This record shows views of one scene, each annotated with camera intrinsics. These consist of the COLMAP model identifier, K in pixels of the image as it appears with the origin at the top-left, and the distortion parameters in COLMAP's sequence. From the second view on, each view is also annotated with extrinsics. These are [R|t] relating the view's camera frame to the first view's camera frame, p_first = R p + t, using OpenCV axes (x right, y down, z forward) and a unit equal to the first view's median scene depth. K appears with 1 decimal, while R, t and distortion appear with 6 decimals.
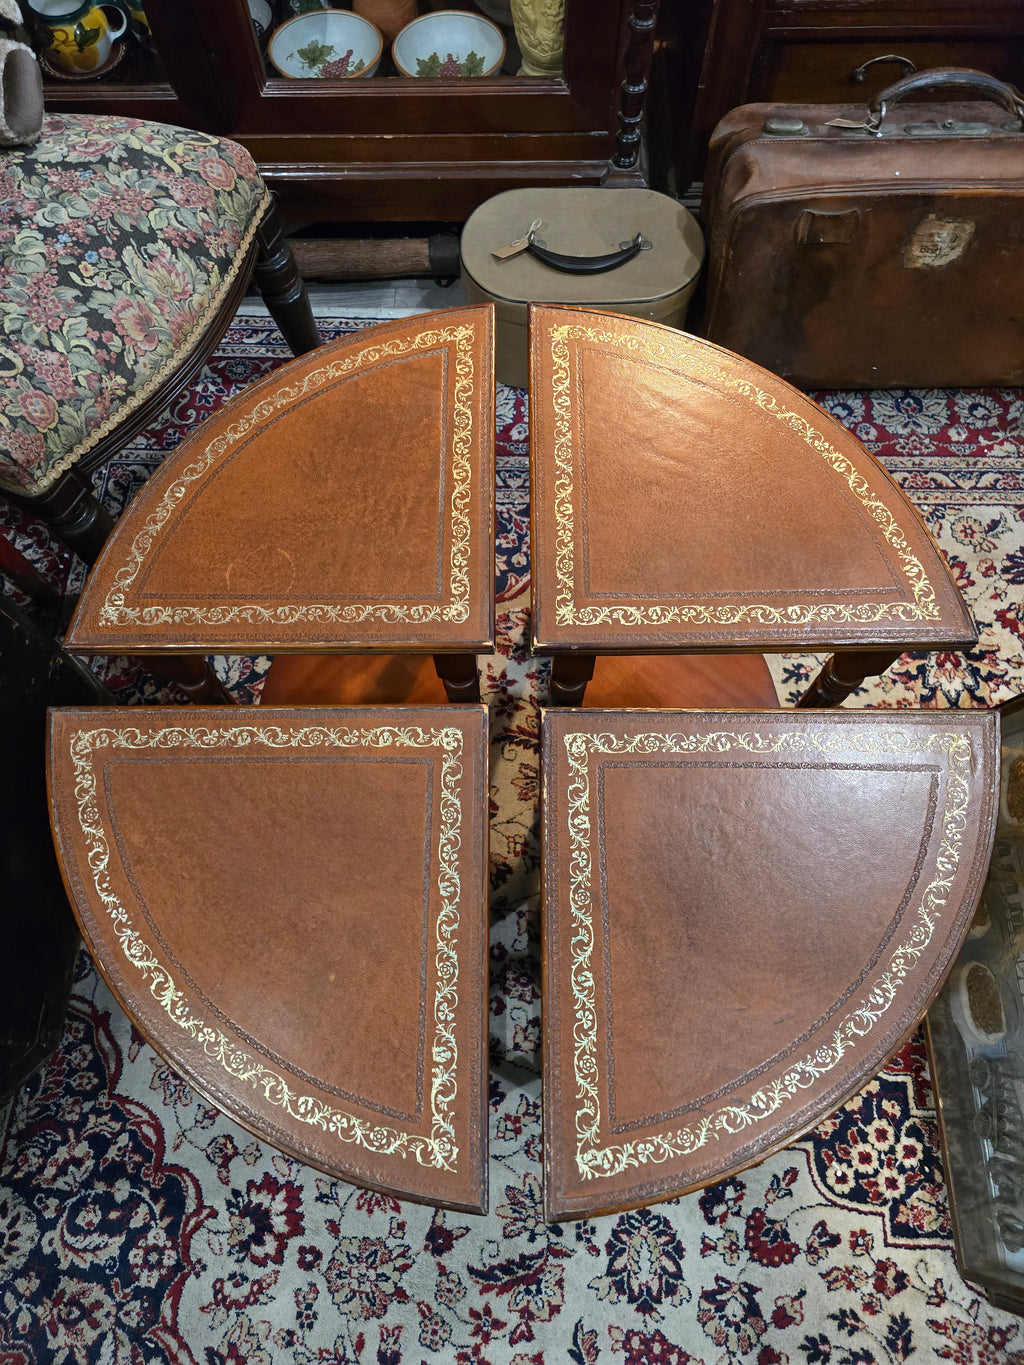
lens RADIAL K [[925.0, 0, 495.7], [0, 925.0, 670.1], [0, 0, 1]] dist [0.048262, -0.043761]
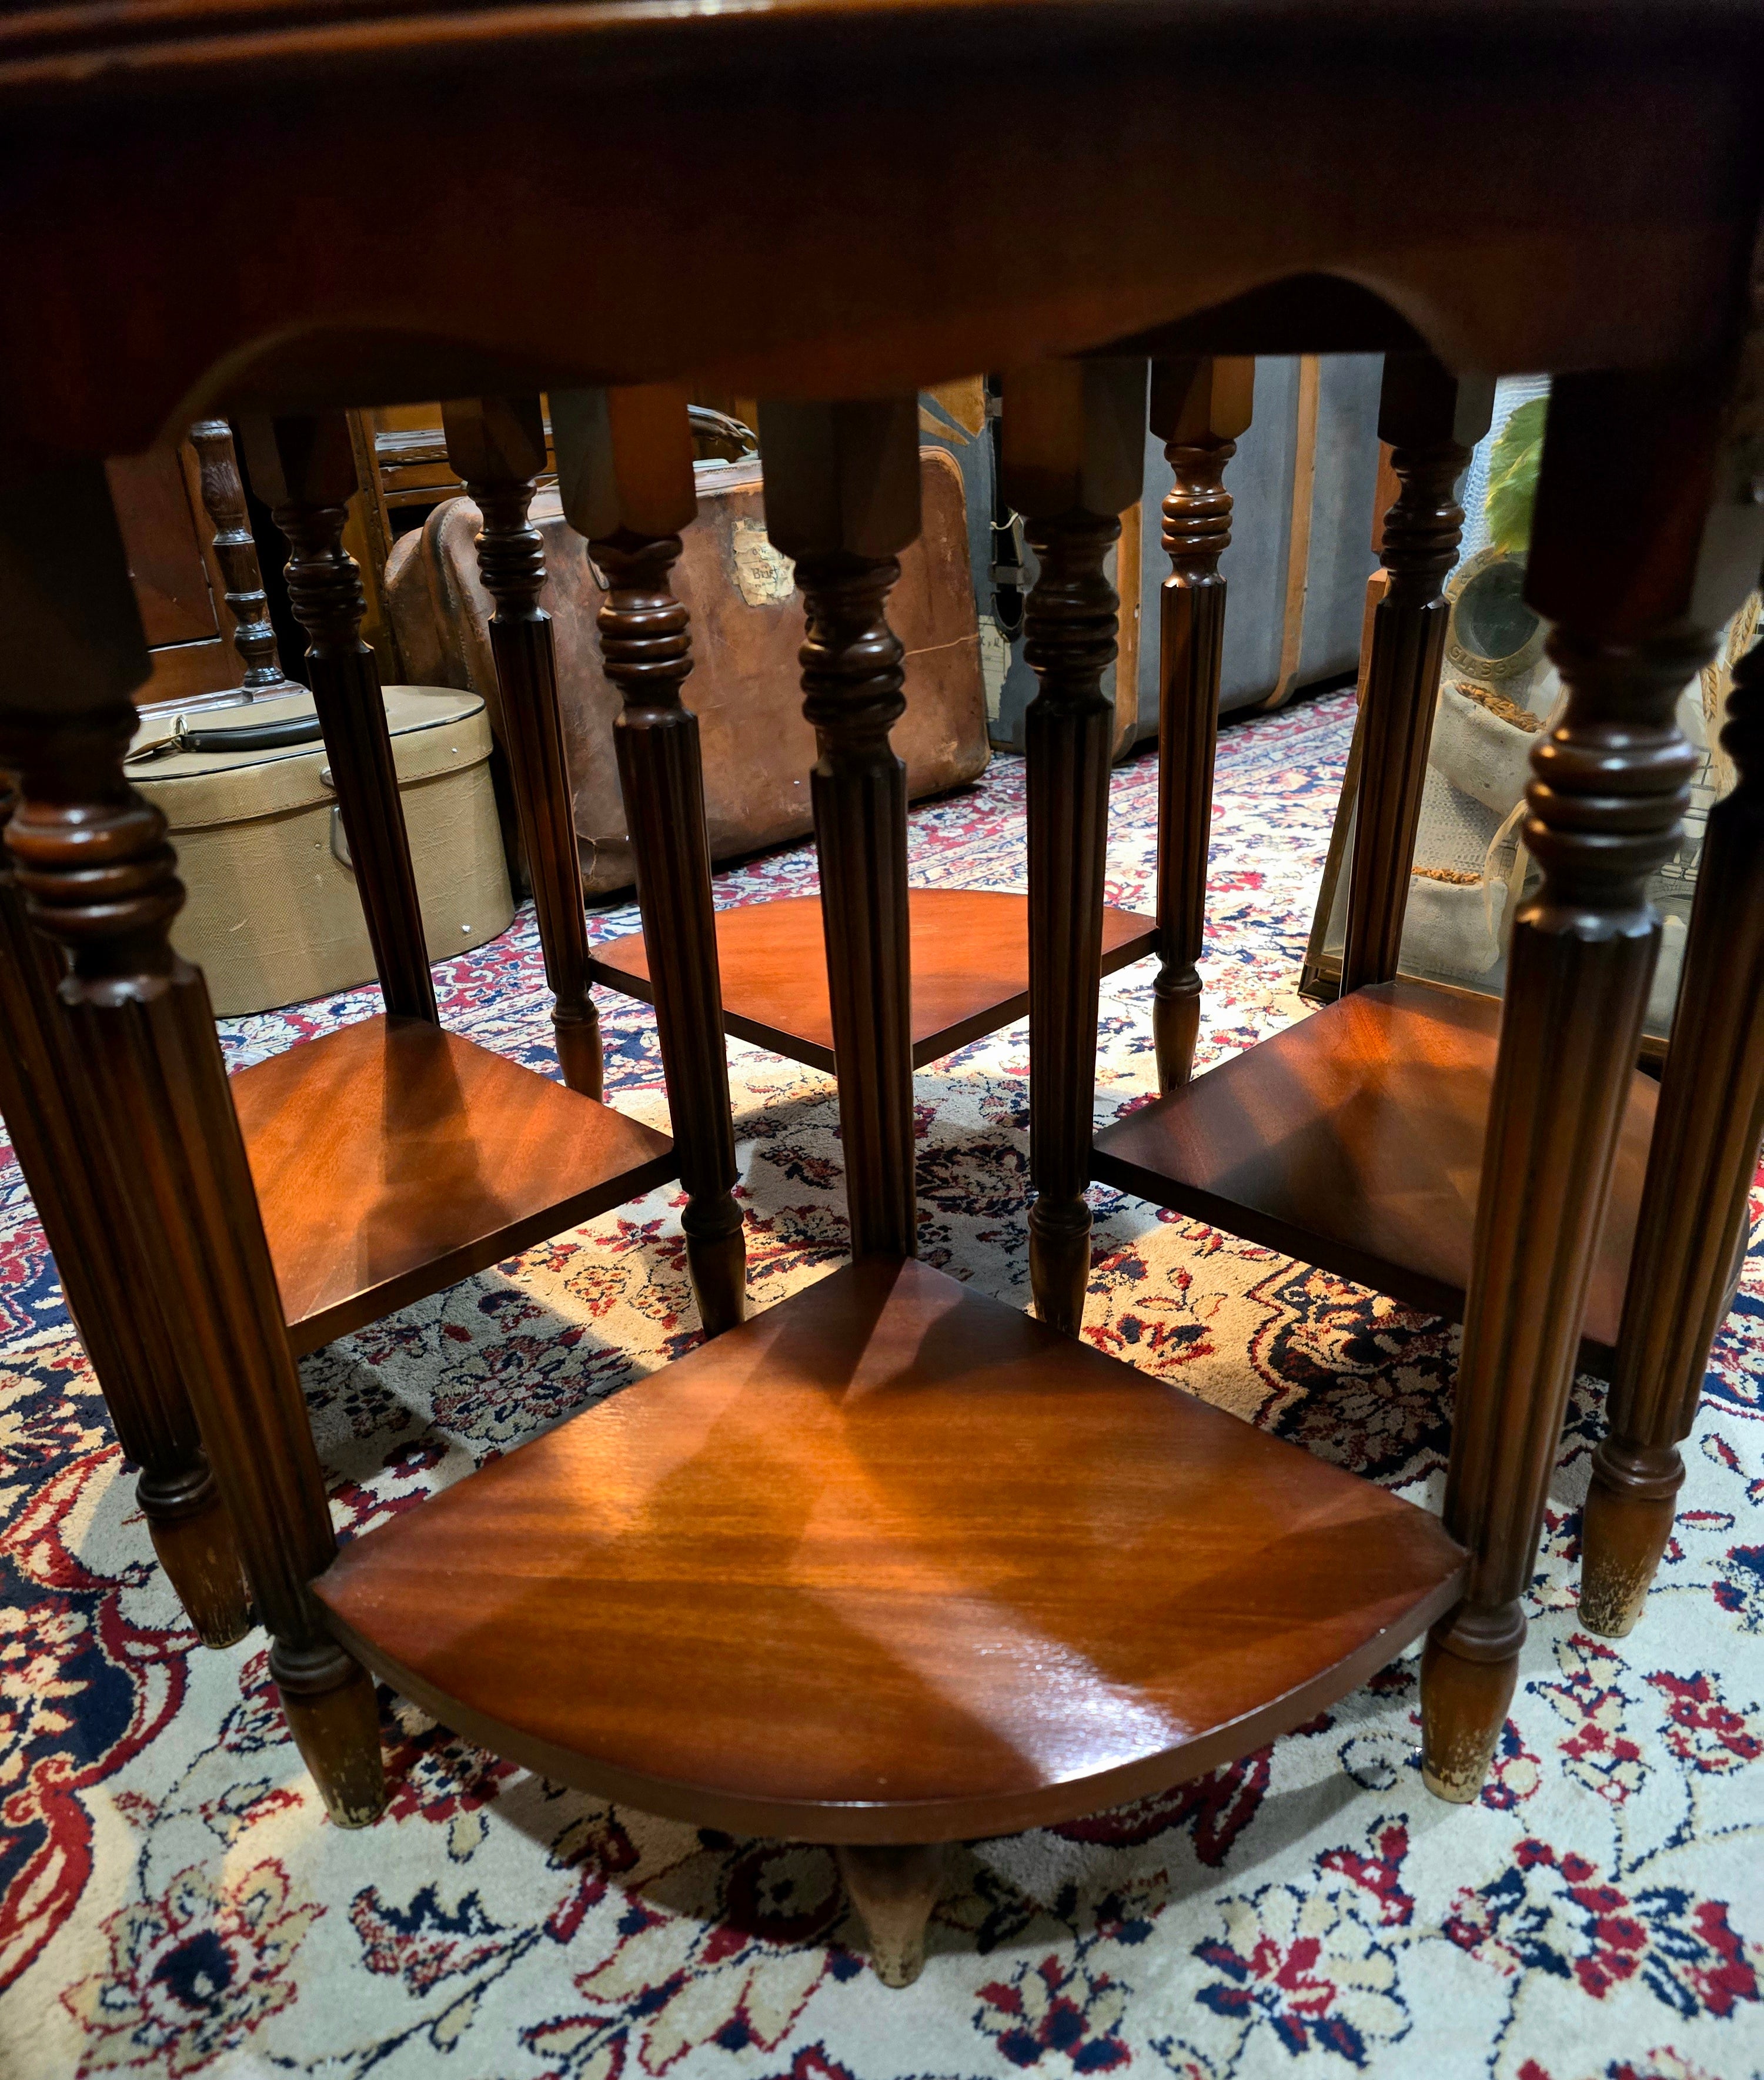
lens RADIAL K [[1594.6, 0, 866.1], [0, 1594.6, 1149.6], [0, 0, 1]] dist [0.044727, -0.041403]
pose [[0.715618, -0.333017, 0.613996, -0.422556], [0.660292, 0.609238, -0.439140, 0.457625], [-0.227829, 0.719673, 0.655870, 0.596118]]
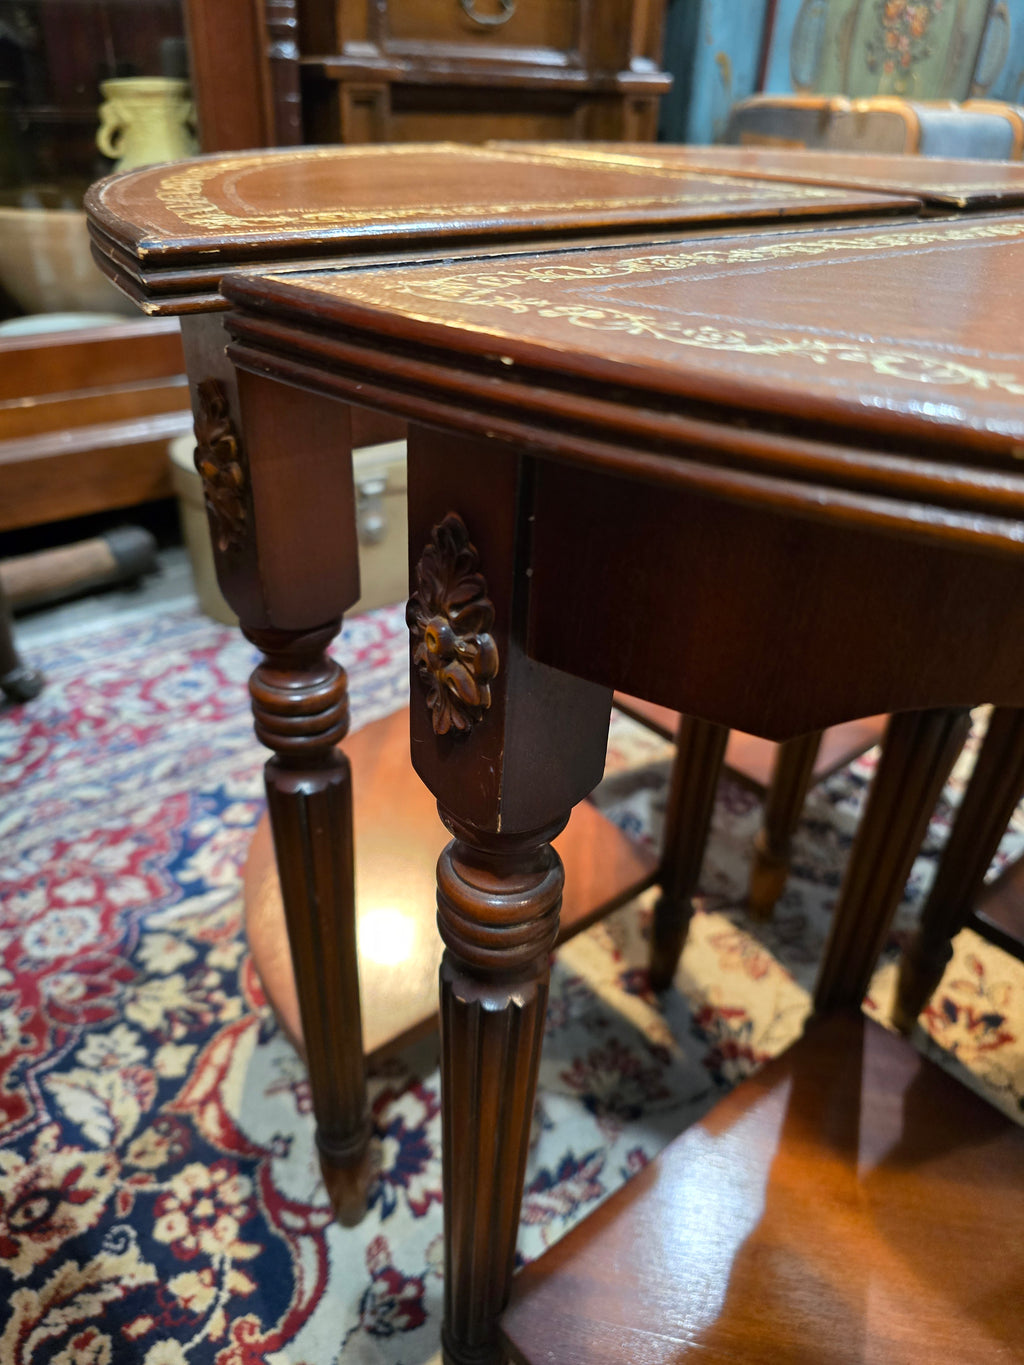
lens RADIAL K [[962.7, 0, 503.2], [0, 962.7, 685.1], [0, 0, 1]] dist [-0.001559, -0.012194]
pose [[0.769260, -0.291059, 0.568791, -0.430838], [0.572615, 0.708996, -0.411627, 0.193561], [-0.283462, 0.642347, 0.712067, 0.610531]]
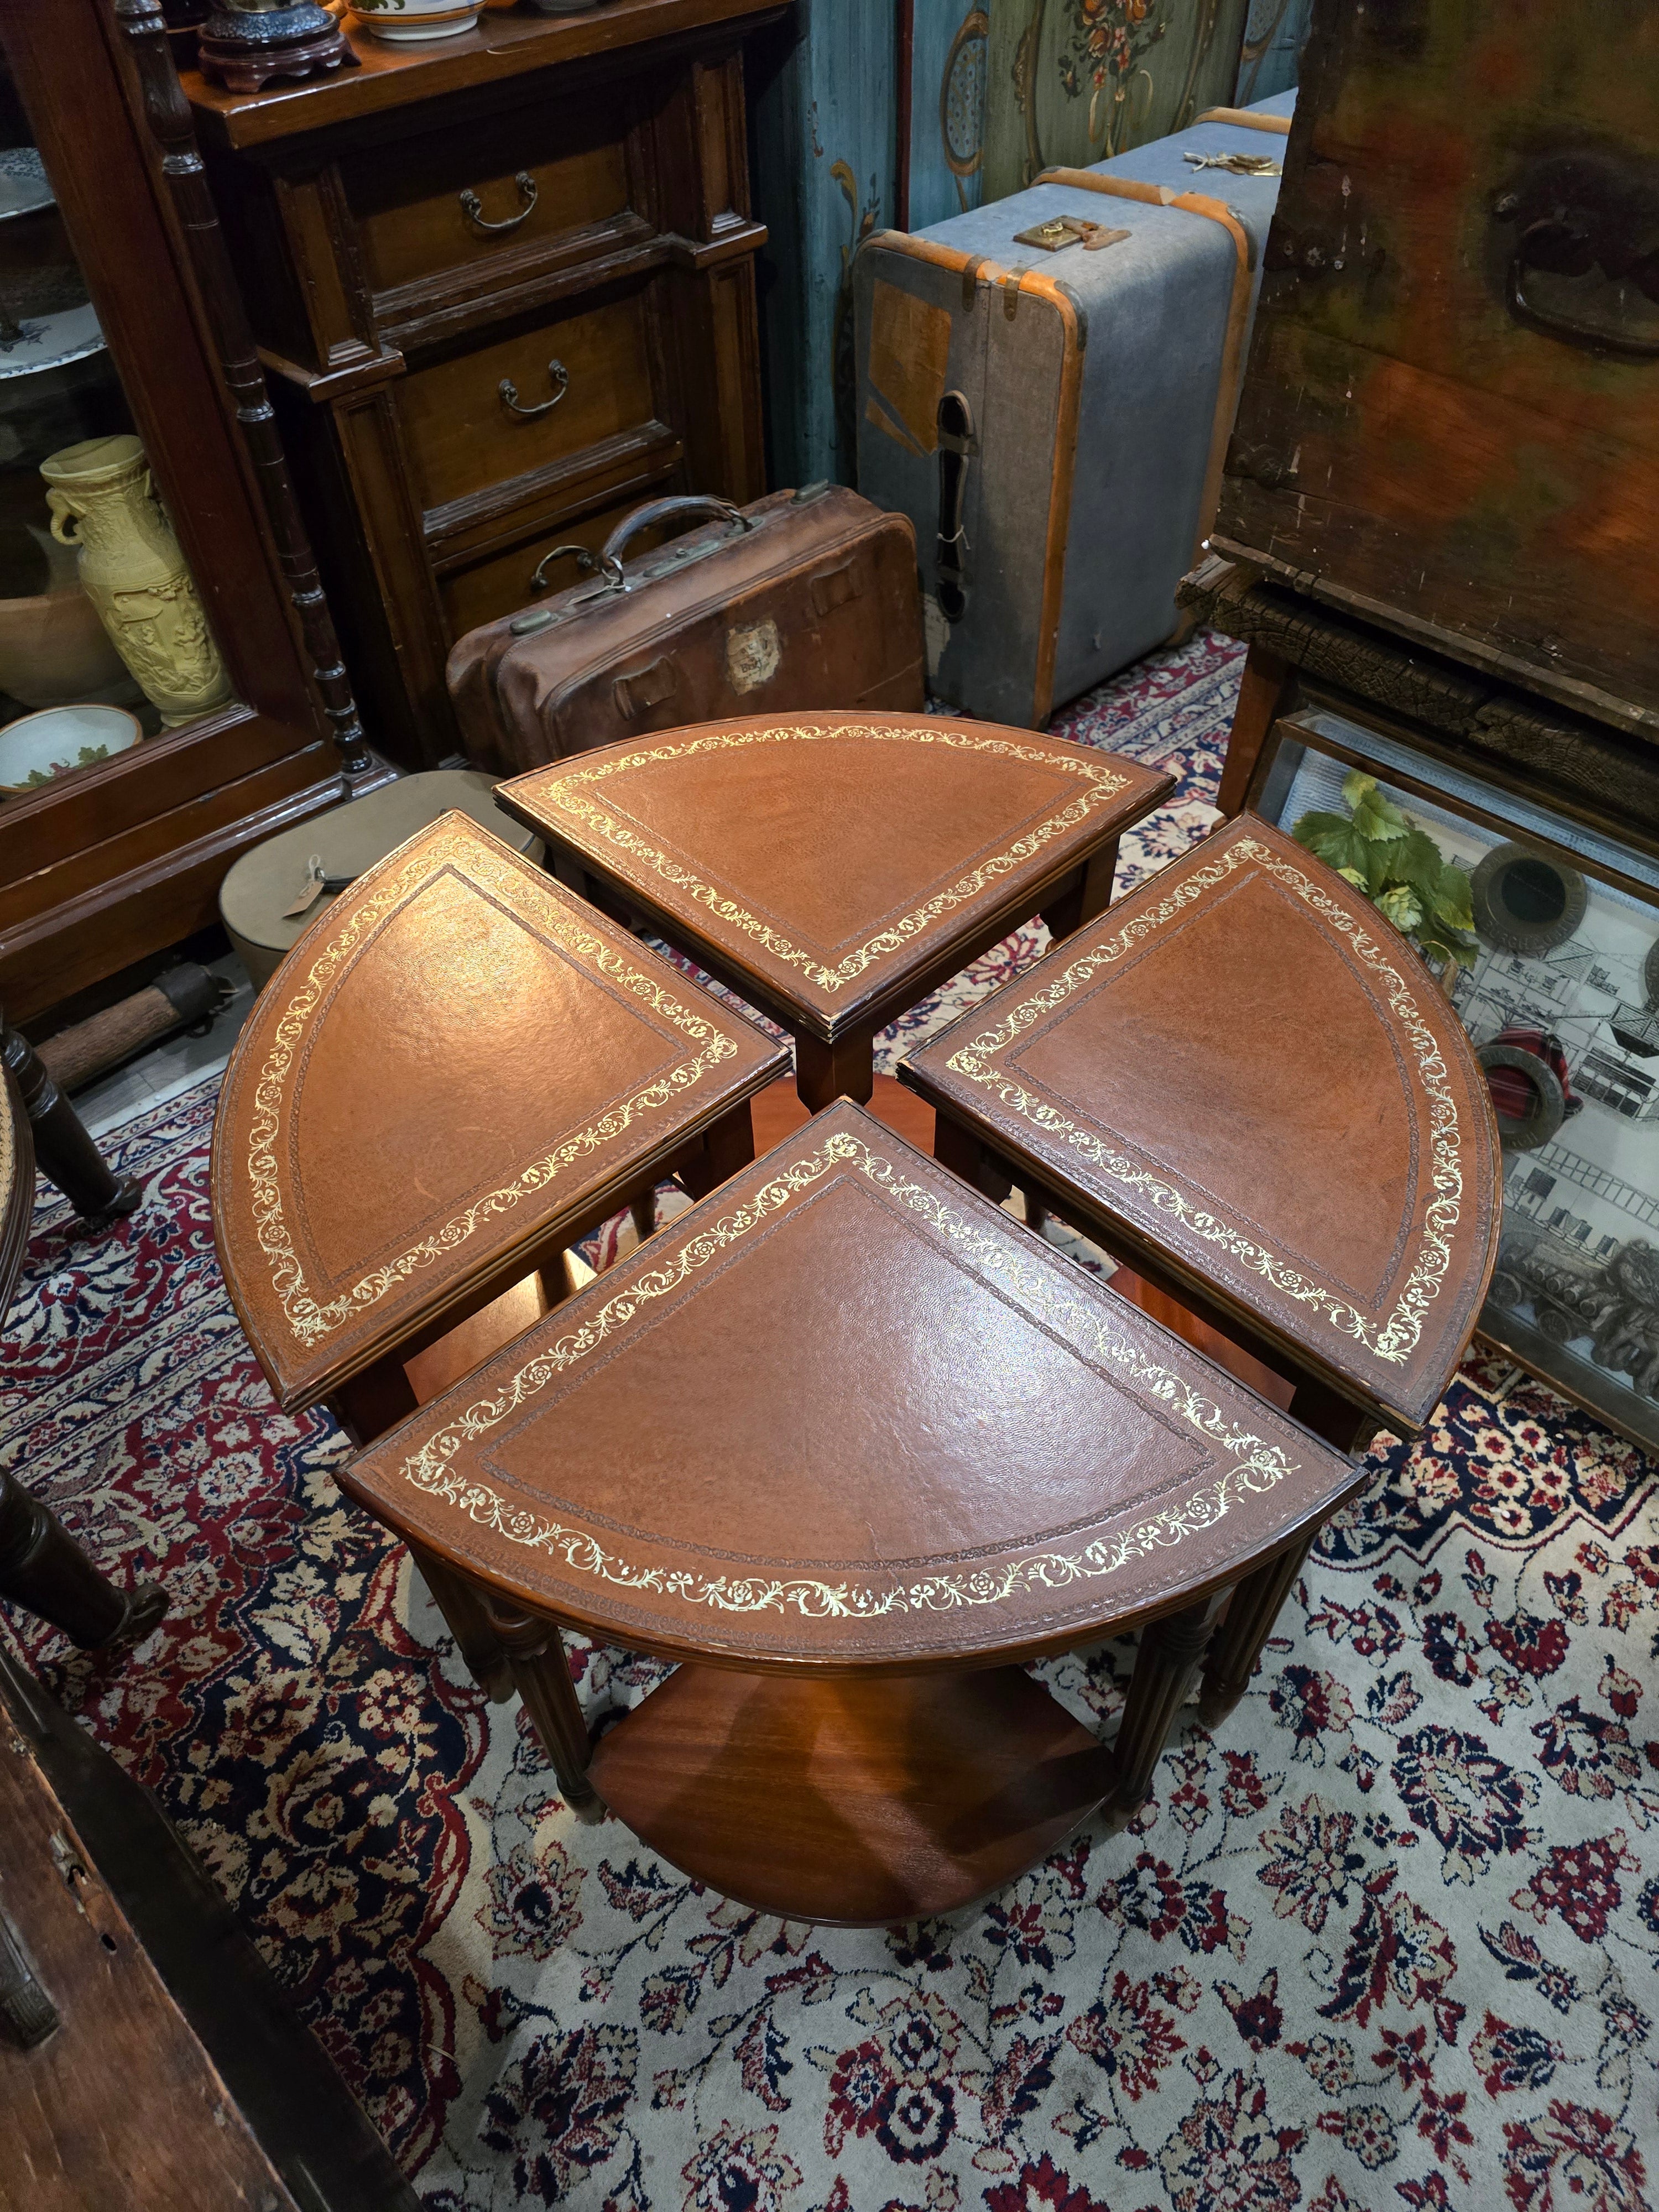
lens RADIAL K [[1499.0, 0, 807.3], [0, 1499.0, 1118.0], [0, 0, 1]] dist [0.048262, -0.043761]
pose [[0.717091, -0.510585, 0.474430, -0.431783], [0.651069, 0.733679, -0.194486, 0.187186], [-0.248778, 0.448351, 0.858540, -0.017658]]
